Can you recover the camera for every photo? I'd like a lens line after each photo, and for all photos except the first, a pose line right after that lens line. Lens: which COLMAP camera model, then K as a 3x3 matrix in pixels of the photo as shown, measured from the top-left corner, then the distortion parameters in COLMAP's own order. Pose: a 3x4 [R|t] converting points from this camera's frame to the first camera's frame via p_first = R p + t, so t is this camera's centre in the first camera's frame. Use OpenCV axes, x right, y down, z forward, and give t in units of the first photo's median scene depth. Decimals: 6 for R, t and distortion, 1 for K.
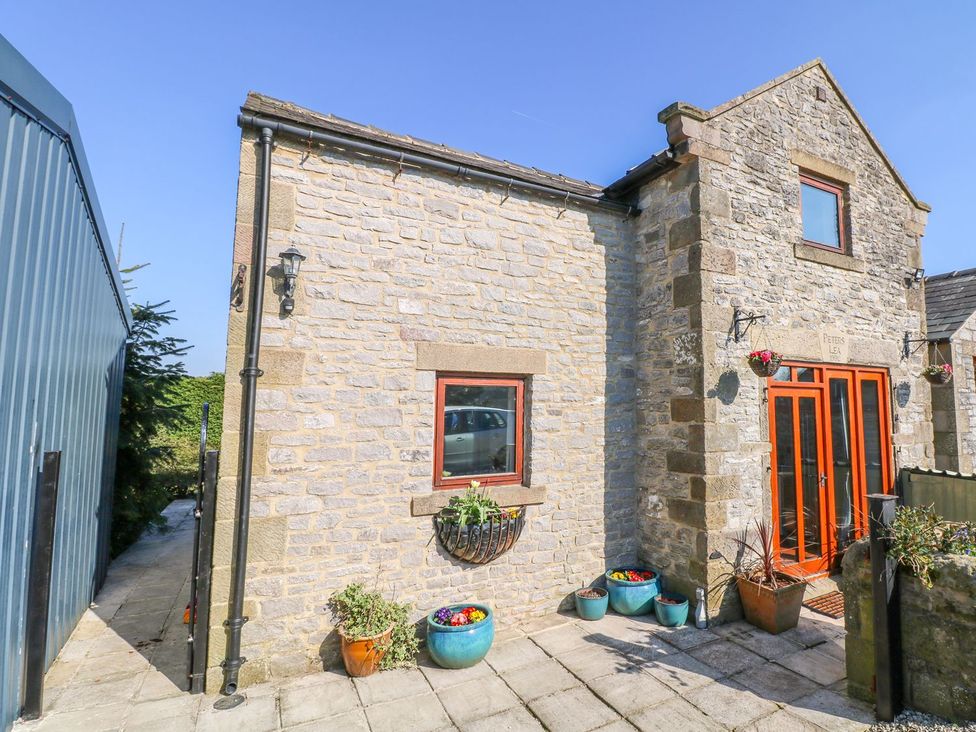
lens RADIAL K [[525.2, 0, 571.0], [0, 525.2, 357.2], [0, 0, 1]] dist [0.002423, -0.016183]
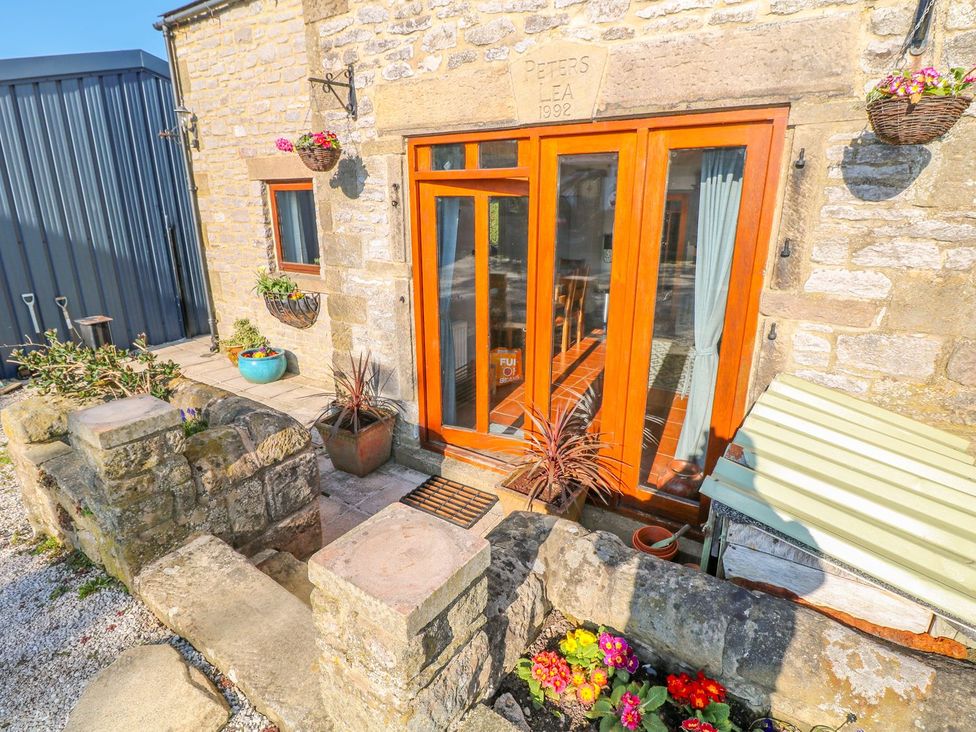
lens RADIAL K [[525.2, 0, 483.0], [0, 525.2, 358.7], [0, 0, 1]] dist [0.002423, -0.016183]
pose [[0.418669, 0.262045, -0.869511, 1.137102], [0.092670, 0.940139, 0.327950, 0.061677], [0.903399, -0.217880, 0.369323, 0.846624]]
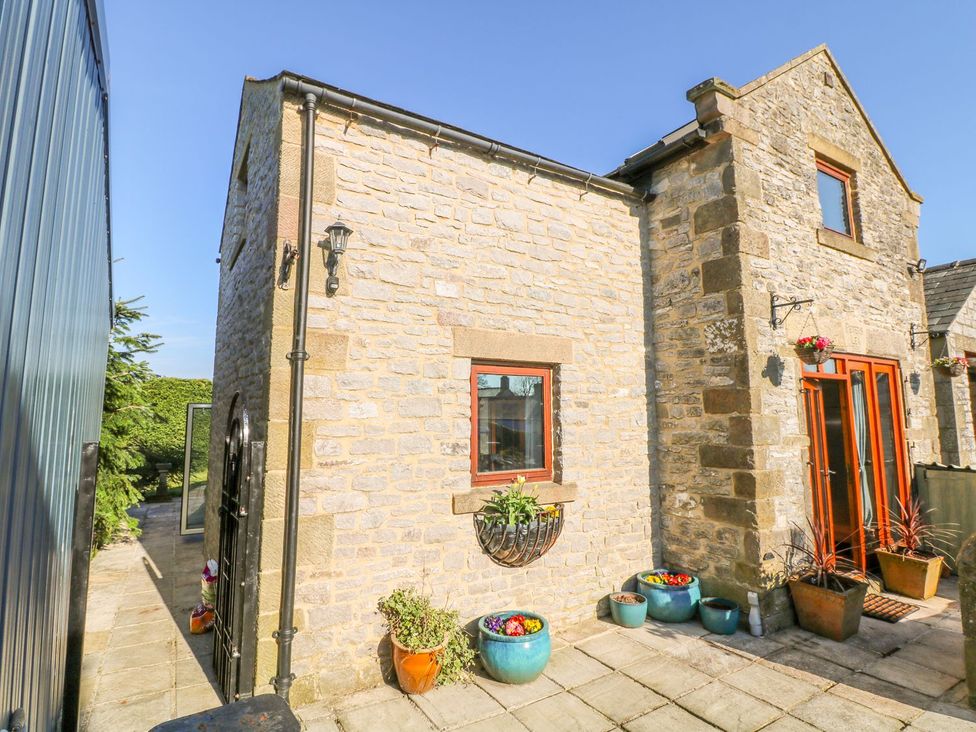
lens RADIAL K [[506.9, 0, 471.3], [0, 506.9, 353.3], [0, 0, 1]] dist [-0.001118, -0.012520]
pose [[0.999985, -0.003070, -0.004629, -0.232525], [0.002956, 0.999698, -0.024415, 0.036147], [0.004703, 0.024401, 0.999691, 0.090383]]
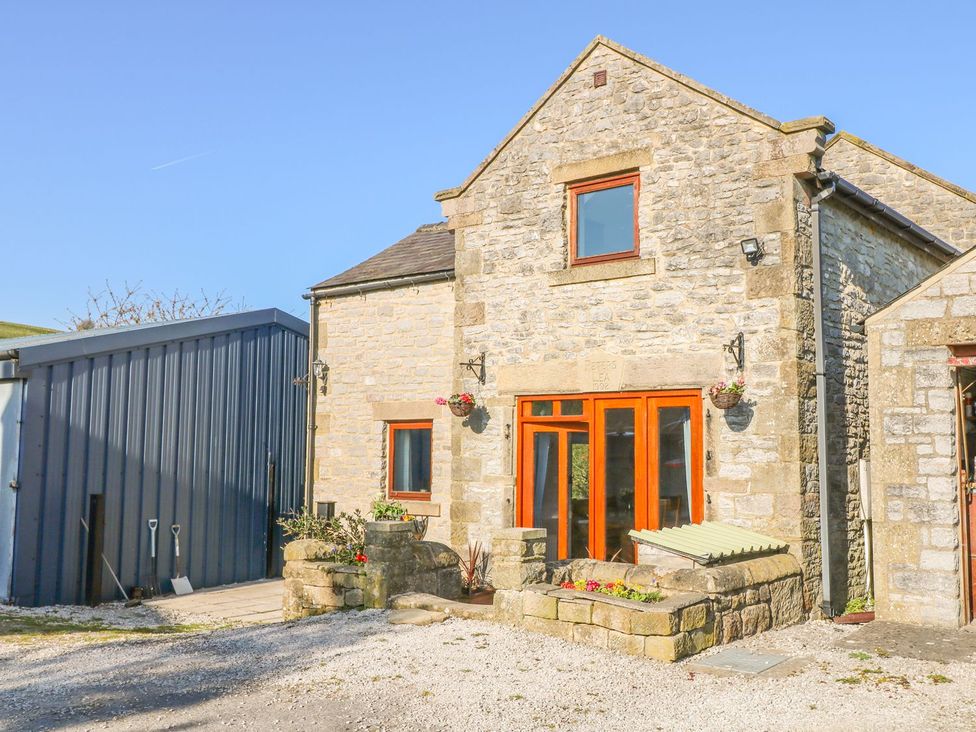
lens RADIAL K [[975.3, 0, 592.2], [0, 975.3, 349.2], [0, 0, 1]] dist [0.021727, 0.000000]
pose [[0.393066, -0.093658, -0.914728, 2.378997], [0.091607, 0.993839, -0.062394, 0.048559], [0.914936, -0.059271, 0.399224, 0.401268]]
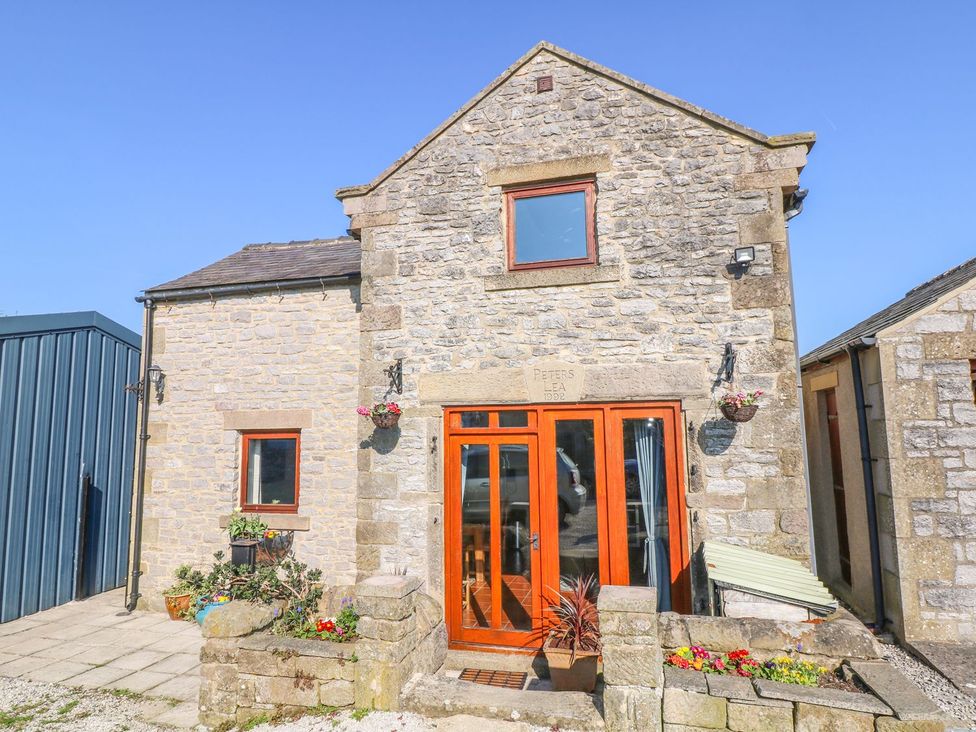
lens RADIAL K [[607.9, 0, 487.4], [0, 607.9, 354.2], [0, 0, 1]] dist [0.002759, -0.007754]
pose [[0.691845, -0.103590, -0.714576, 1.341771], [0.086452, 0.994420, -0.060457, -0.018980], [0.716852, -0.019950, 0.696940, 0.297998]]
